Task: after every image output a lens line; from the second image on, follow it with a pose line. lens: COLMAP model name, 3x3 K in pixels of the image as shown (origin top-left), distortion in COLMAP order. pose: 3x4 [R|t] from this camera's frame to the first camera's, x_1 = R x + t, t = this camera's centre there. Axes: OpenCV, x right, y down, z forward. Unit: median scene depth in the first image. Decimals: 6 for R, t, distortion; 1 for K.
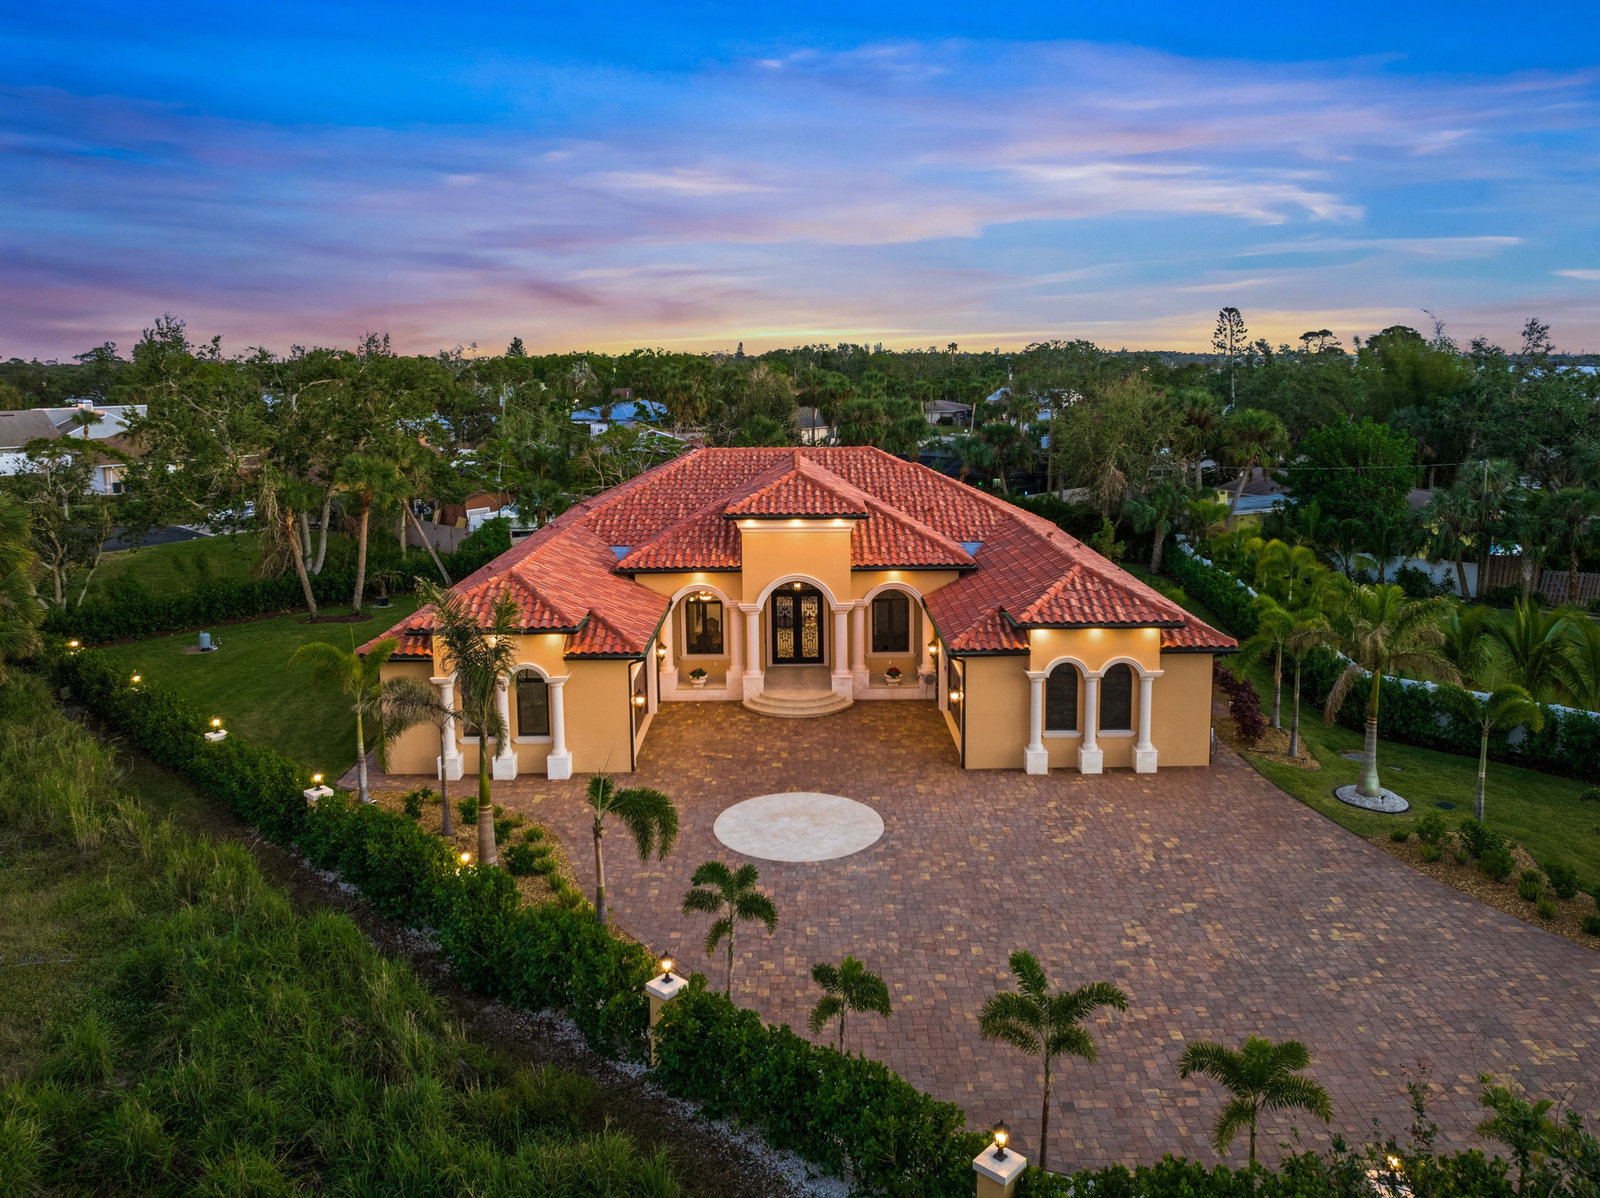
lens RADIAL K [[1143.3, 0, 823.8], [0, 1143.3, 535.9], [0, 0, 1]] dist [-0.048345, 0.009845]
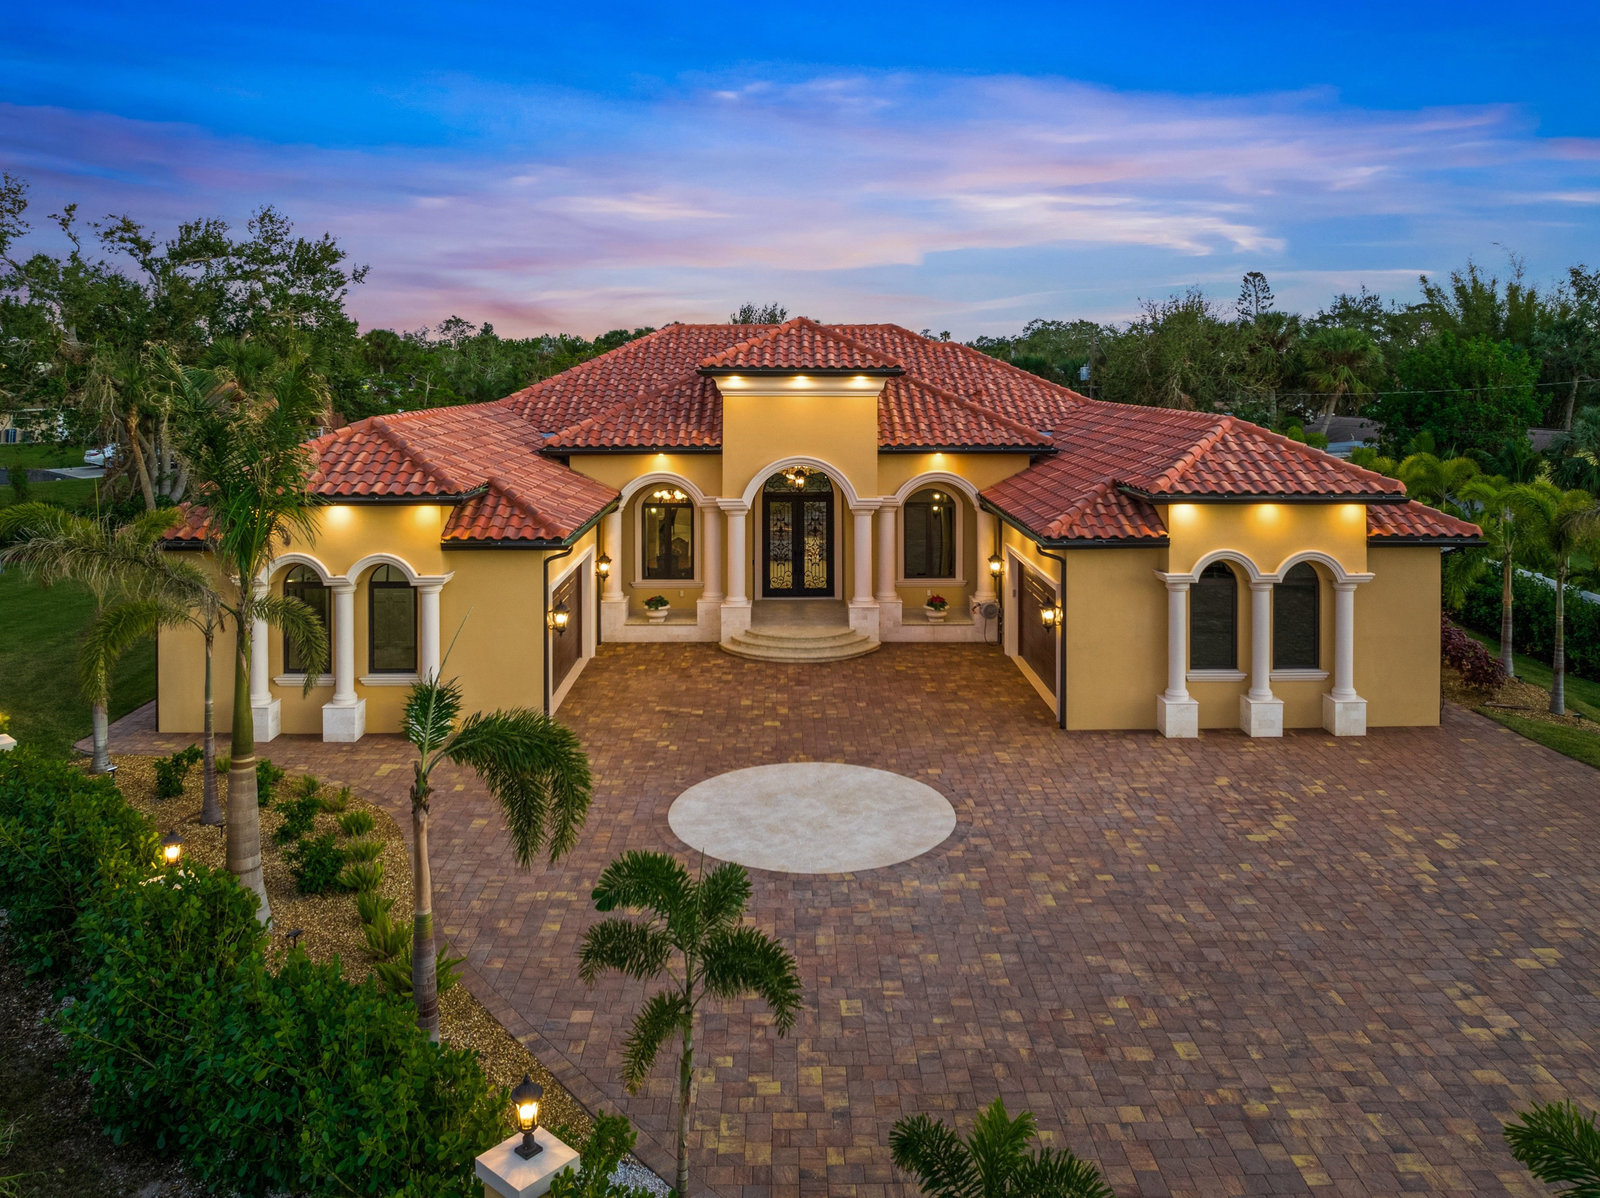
lens RADIAL K [[1181.3, 0, 817.9], [0, 1181.3, 407.5], [0, 0, 1]] dist [-0.035316, -0.005718]
pose [[0.999933, 0.007329, 0.009009, -0.023279], [-0.006234, 0.993229, -0.116009, 0.103013], [-0.009798, 0.115945, 0.993207, 0.327488]]
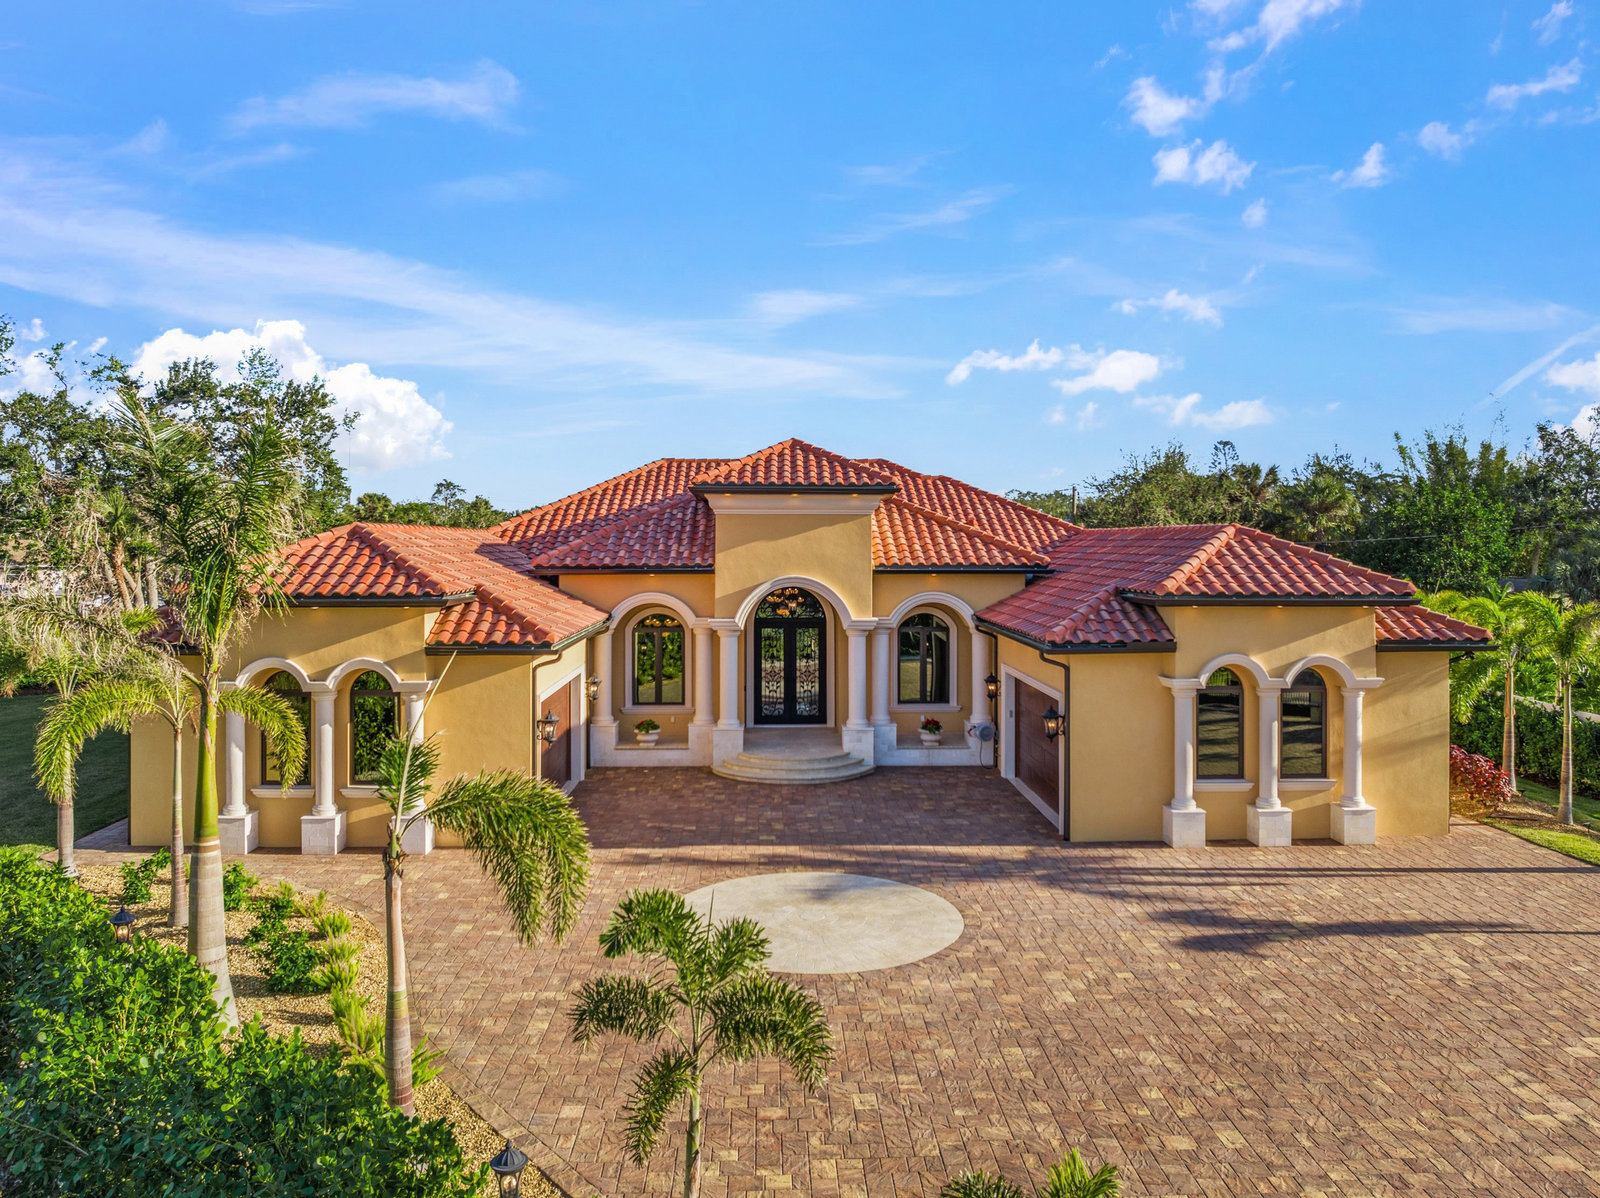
lens RADIAL K [[1143.3, 0, 819.1], [0, 1143.3, 573.5], [0, 0, 1]] dist [-0.048345, 0.009845]
pose [[0.999615, 0.007851, 0.026606, -0.031635], [-0.004497, 0.992292, -0.123844, 0.137997], [-0.027373, 0.123676, 0.991945, 0.372049]]
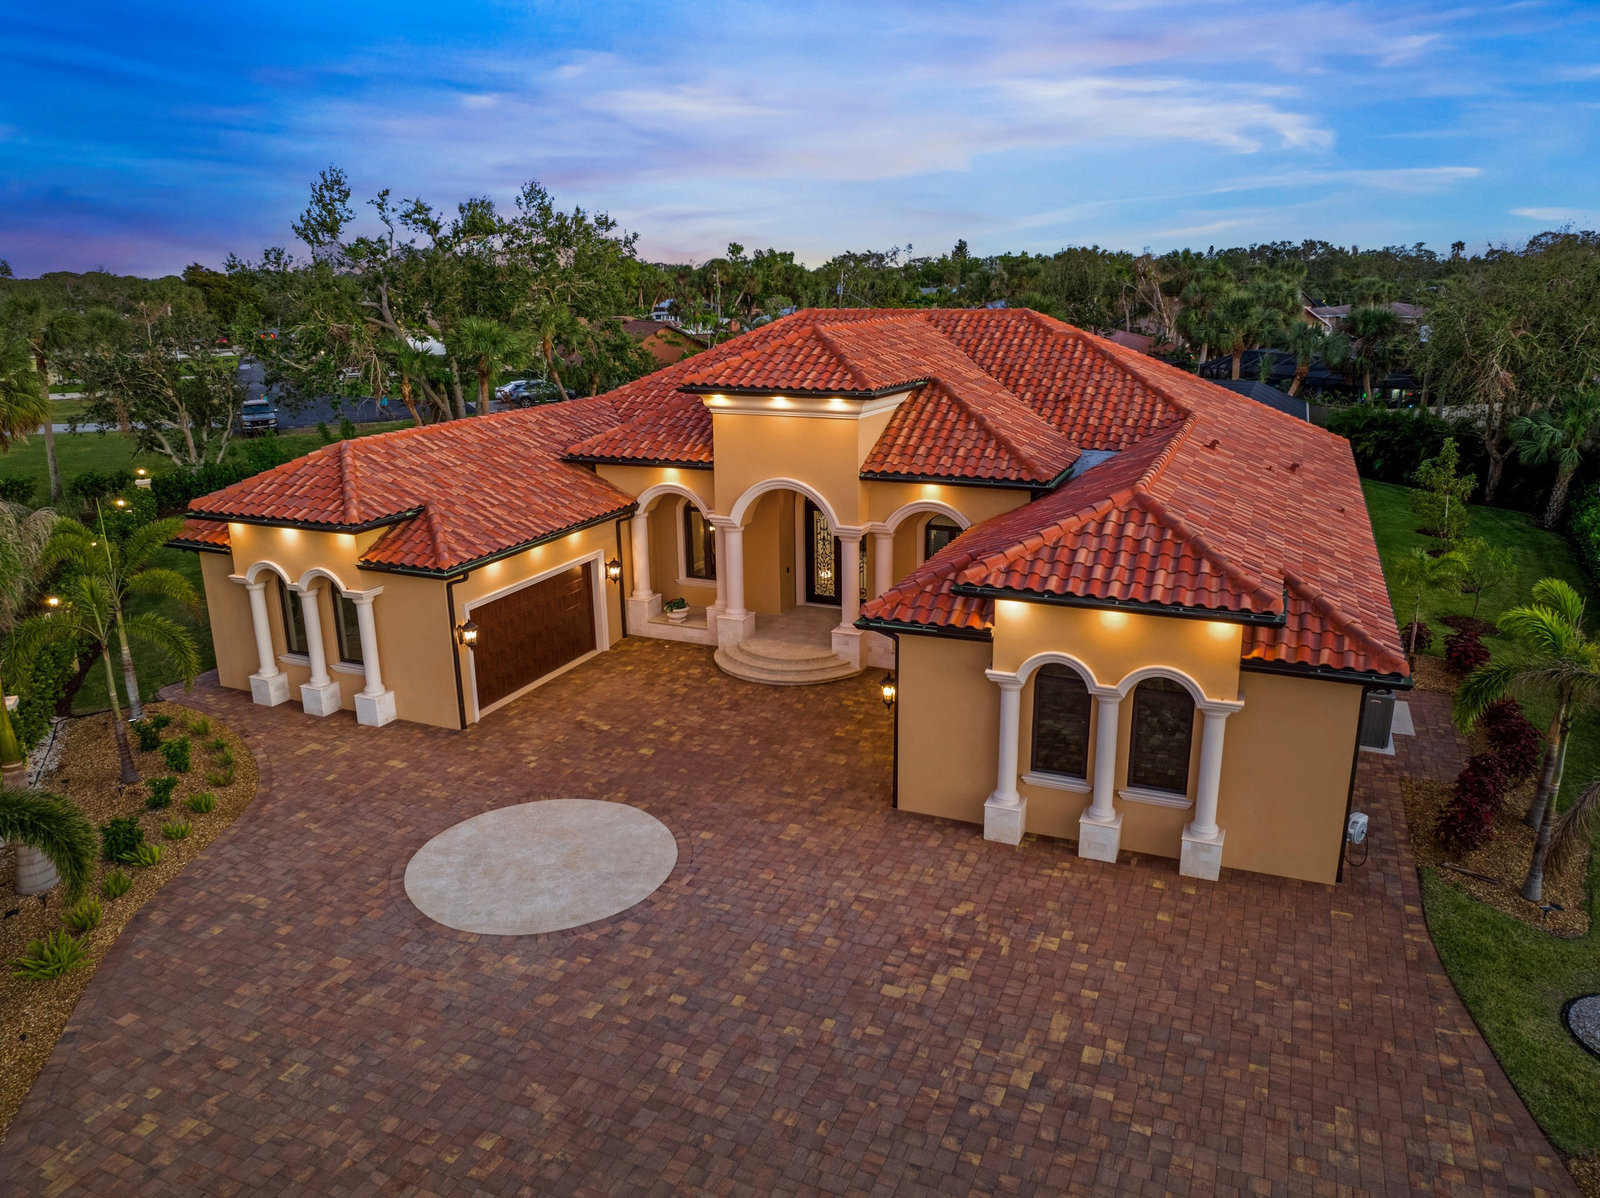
lens RADIAL K [[1143.3, 0, 817.2], [0, 1143.3, 583.9], [0, 0, 1]] dist [-0.048345, 0.009845]
pose [[0.915384, 0.104928, -0.388668, 0.313354], [-0.058210, 0.989788, 0.130118, 0.007525], [0.398352, -0.096483, 0.912144, 0.443573]]
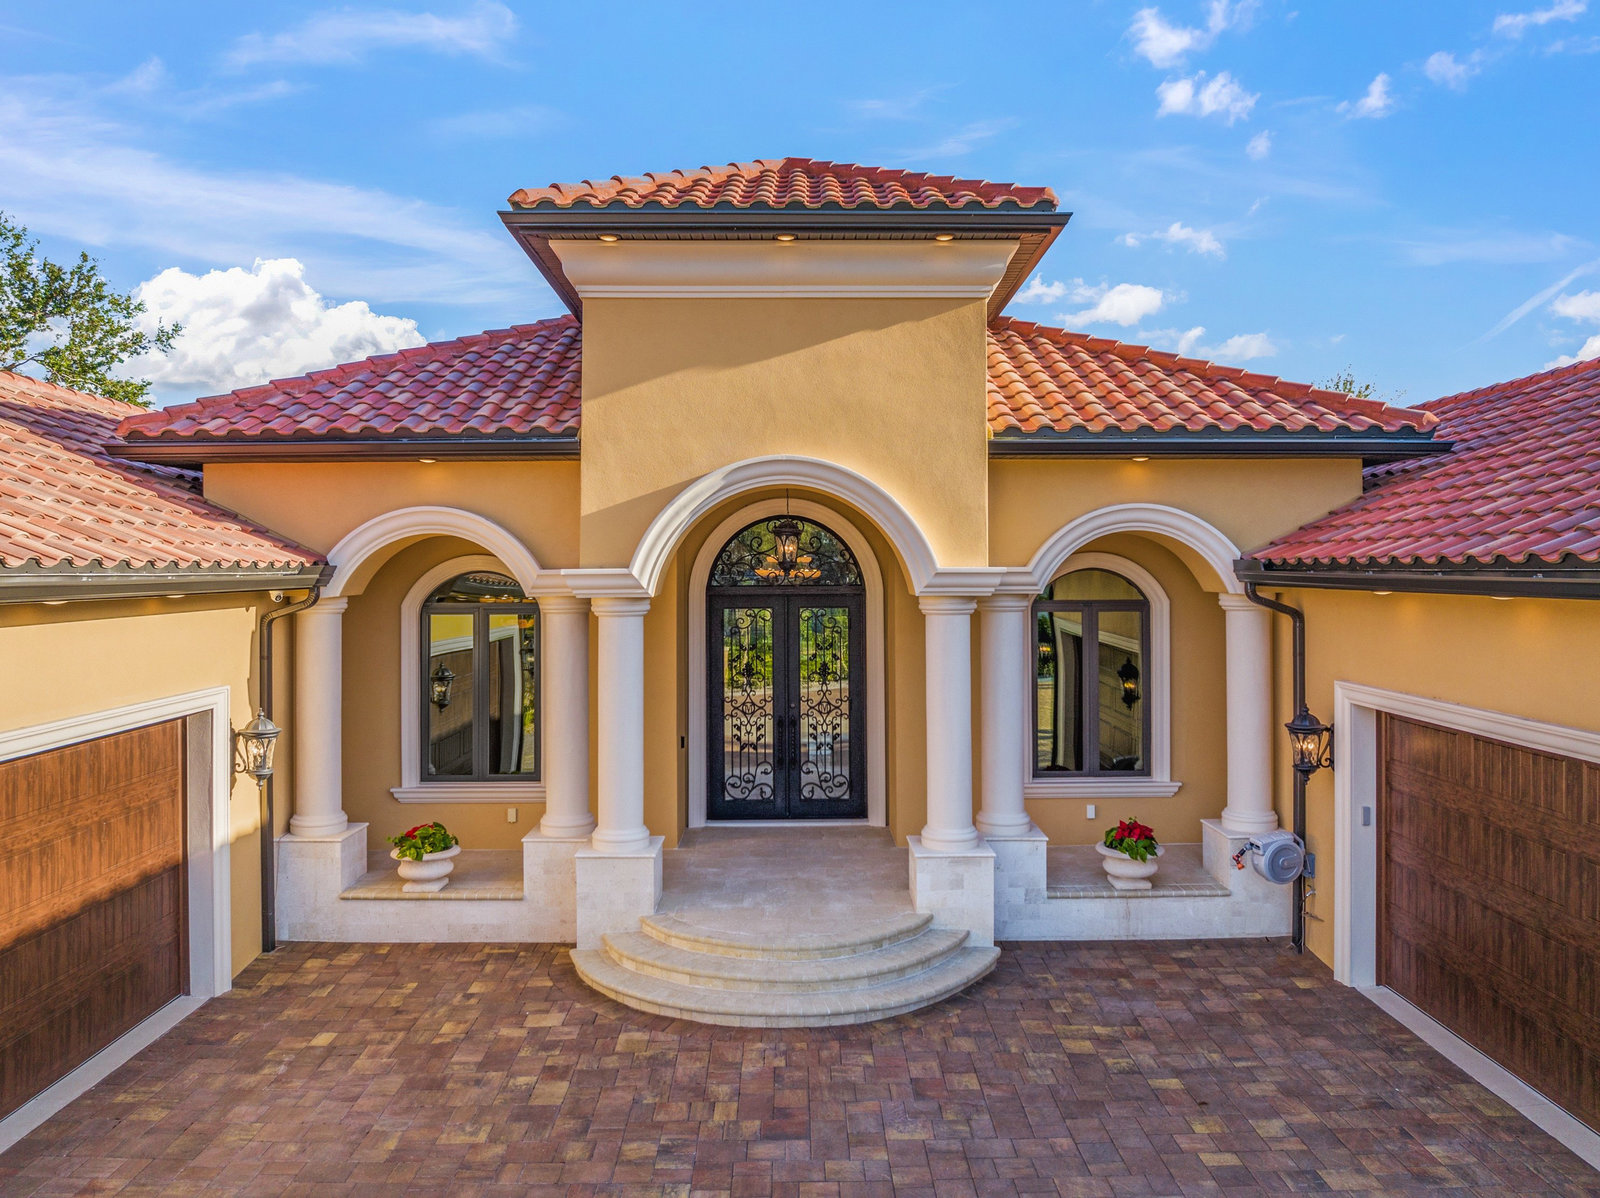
lens RADIAL K [[1143.3, 0, 813.6], [0, 1143.3, 575.5], [0, 0, 1]] dist [-0.048345, 0.009845]
pose [[0.999995, 0.003146, 0.000611, -0.020024], [-0.003026, 0.989732, -0.142900, 0.116106], [-0.001054, 0.142898, 0.989737, 0.872969]]
